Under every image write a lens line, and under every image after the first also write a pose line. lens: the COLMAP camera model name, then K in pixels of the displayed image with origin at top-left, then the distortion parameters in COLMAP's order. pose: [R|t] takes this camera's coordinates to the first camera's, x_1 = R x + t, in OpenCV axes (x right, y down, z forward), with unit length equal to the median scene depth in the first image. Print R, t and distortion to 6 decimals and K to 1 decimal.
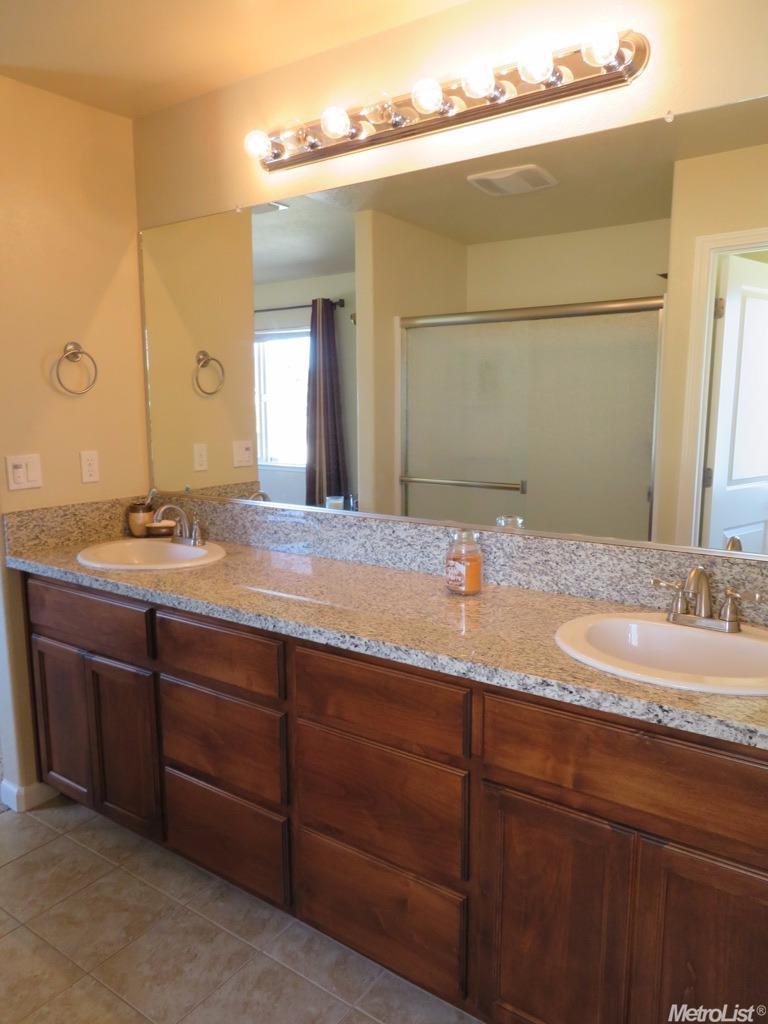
lens RADIAL K [[733.9, 0, 384.8], [0, 733.9, 514.7], [0, 0, 1]] dist [-0.010605, 0.008633]
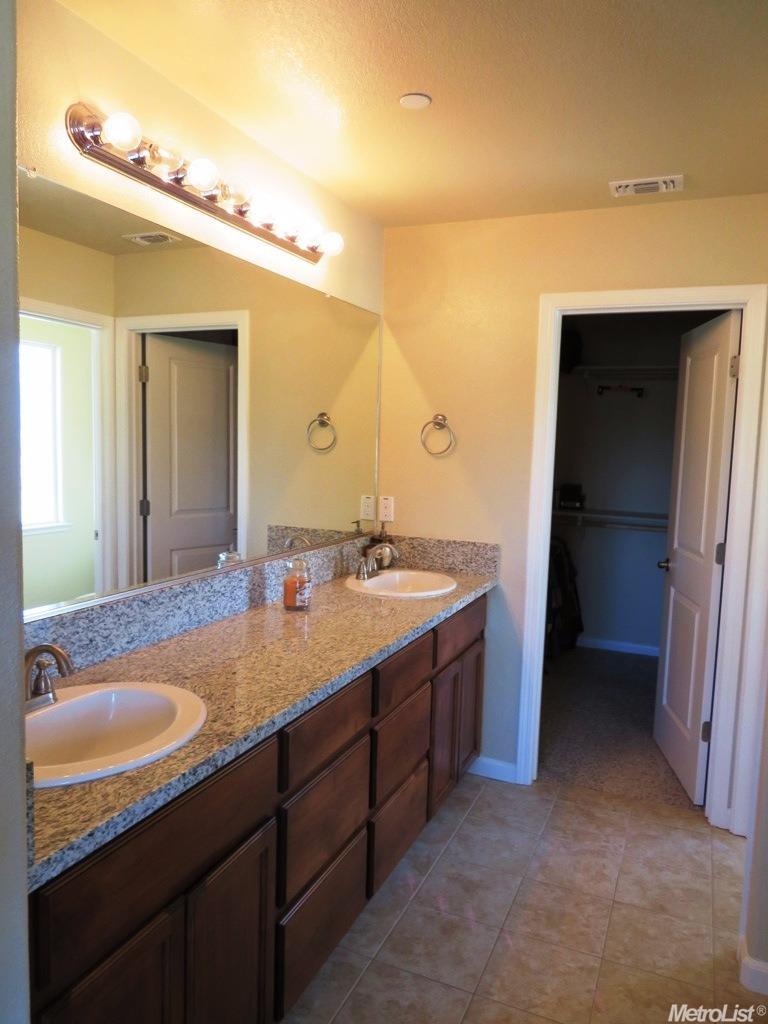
lens RADIAL K [[733.9, 0, 387.8], [0, 733.9, 510.0], [0, 0, 1]] dist [-0.010605, 0.008633]
pose [[-0.207620, -0.097261, 0.973362, -1.029748], [0.119323, 0.985096, 0.123885, -0.180954], [-0.970905, 0.141865, -0.192921, 0.948655]]
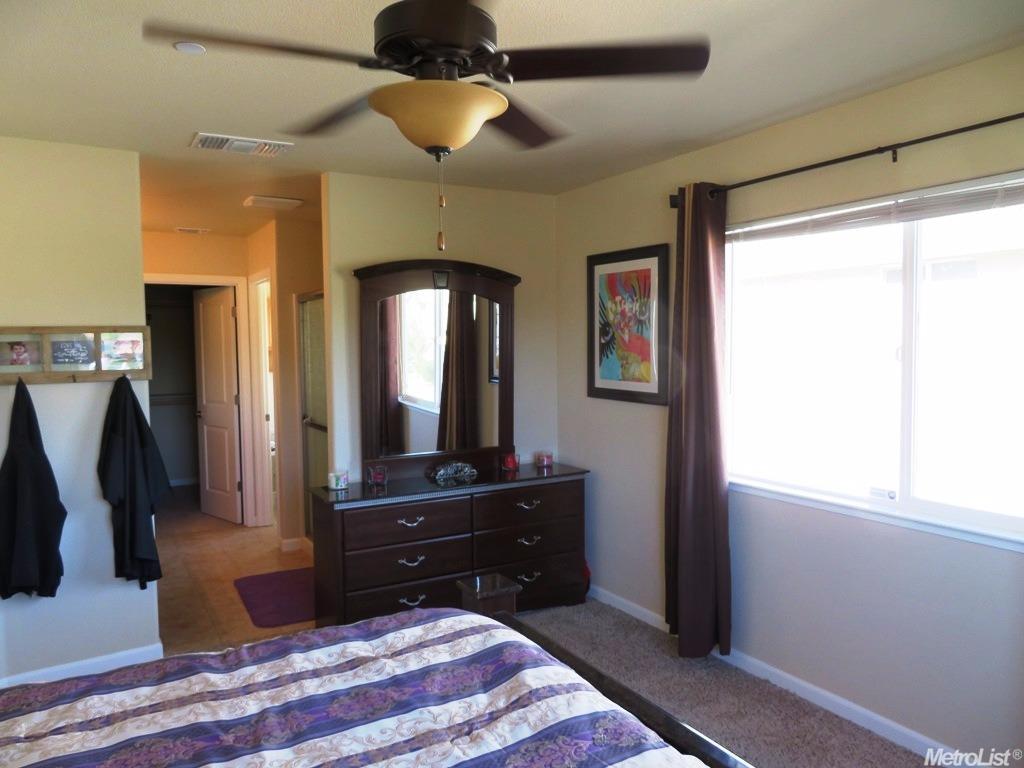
lens RADIAL K [[733.9, 0, 516.3], [0, 733.9, 388.9], [0, 0, 1]] dist [-0.010605, 0.008633]
pose [[-0.913378, -0.012046, 0.406933, -1.991923], [0.076169, 0.976855, 0.199881, -0.388423], [-0.399923, 0.213563, -0.891321, 2.185414]]
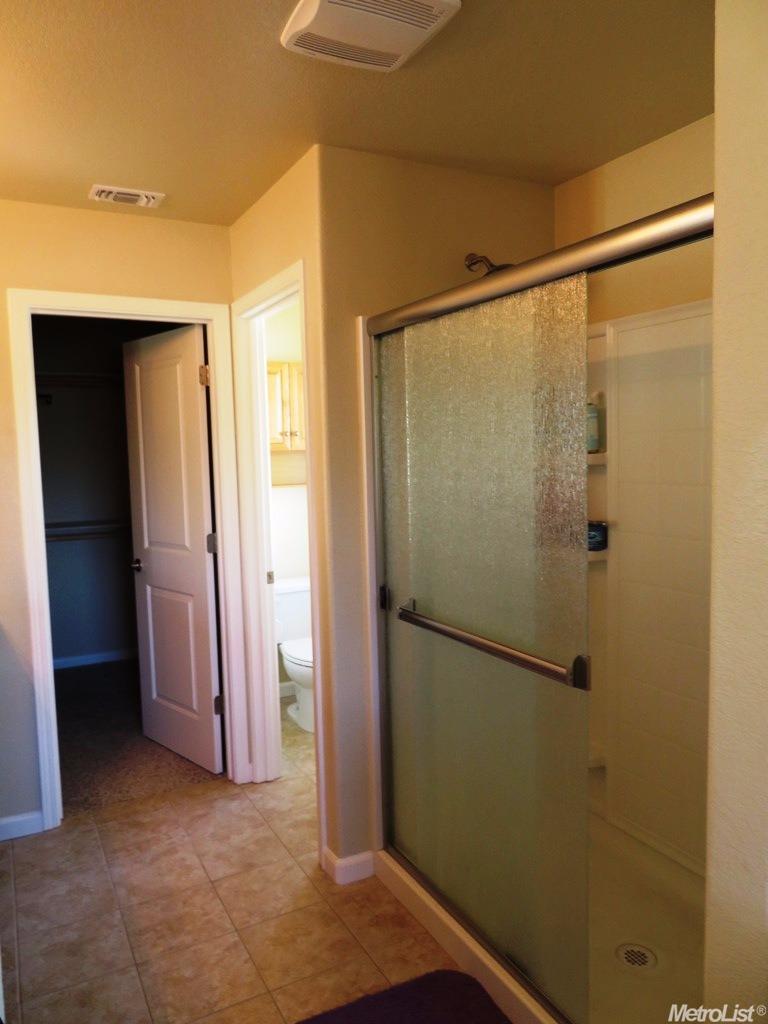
lens RADIAL K [[733.9, 0, 385.3], [0, 733.9, 516.2], [0, 0, 1]] dist [-0.010605, 0.008633]
pose [[-0.894084, -0.018441, 0.447520, -0.843195], [0.094389, 0.968956, 0.228505, -0.225288], [-0.437841, 0.246544, -0.864588, 1.227279]]
